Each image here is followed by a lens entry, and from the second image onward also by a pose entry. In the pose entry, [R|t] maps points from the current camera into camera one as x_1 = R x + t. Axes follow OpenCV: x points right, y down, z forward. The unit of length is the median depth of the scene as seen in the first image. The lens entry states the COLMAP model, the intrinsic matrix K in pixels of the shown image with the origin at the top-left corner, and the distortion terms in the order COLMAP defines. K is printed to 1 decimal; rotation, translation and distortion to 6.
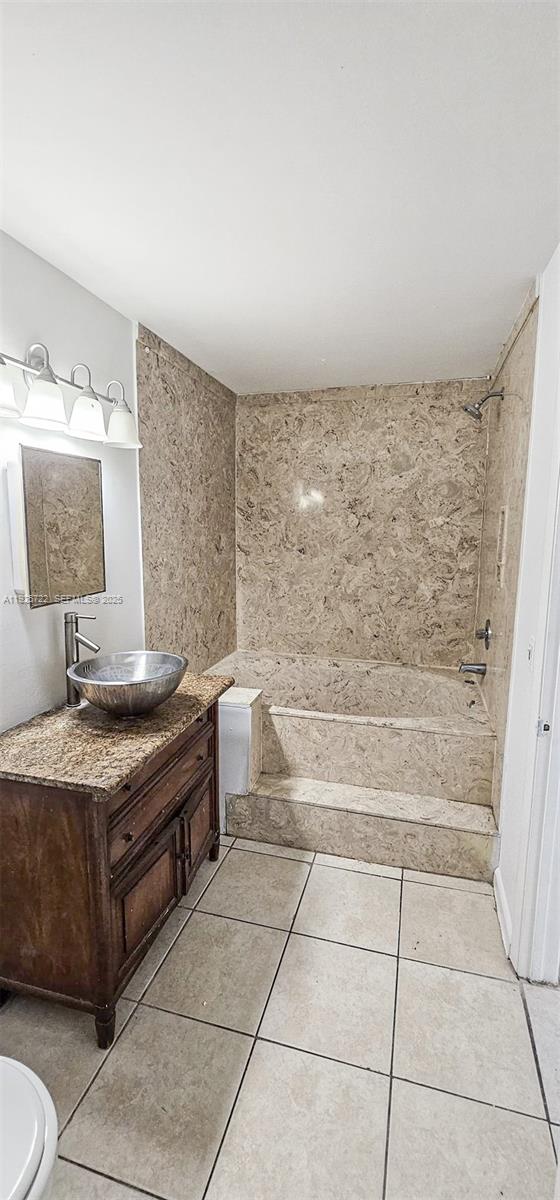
lens RADIAL K [[492.1, 0, 280.0], [0, 492.1, 600.0], [0, 0, 1]] dist [-0.000363, -0.000091]
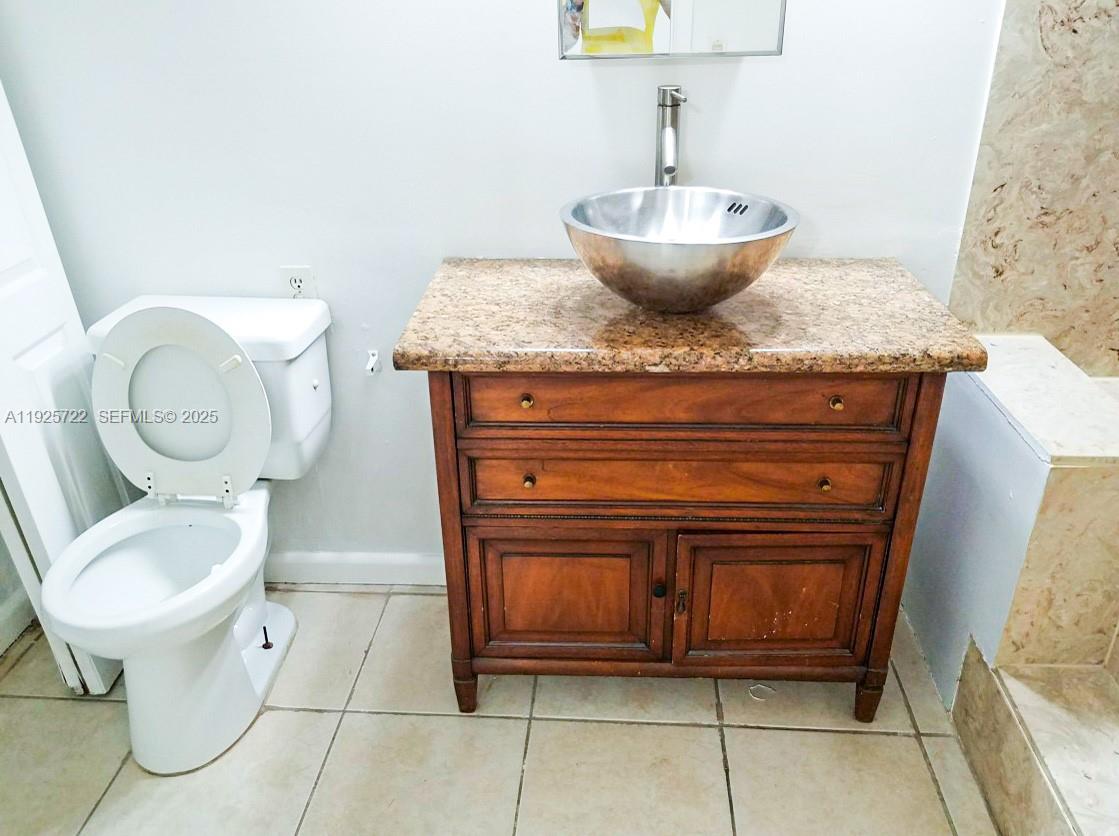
lens RADIAL K [[900.5, 0, 559.5], [0, 900.5, 418.0], [0, 0, 1]] dist [0.008386, 0.004956]
pose [[0.204158, 0.425310, -0.881721, 0.608214], [-0.132772, 0.904398, 0.405506, -0.035504], [0.969892, 0.034281, 0.241109, 0.735615]]
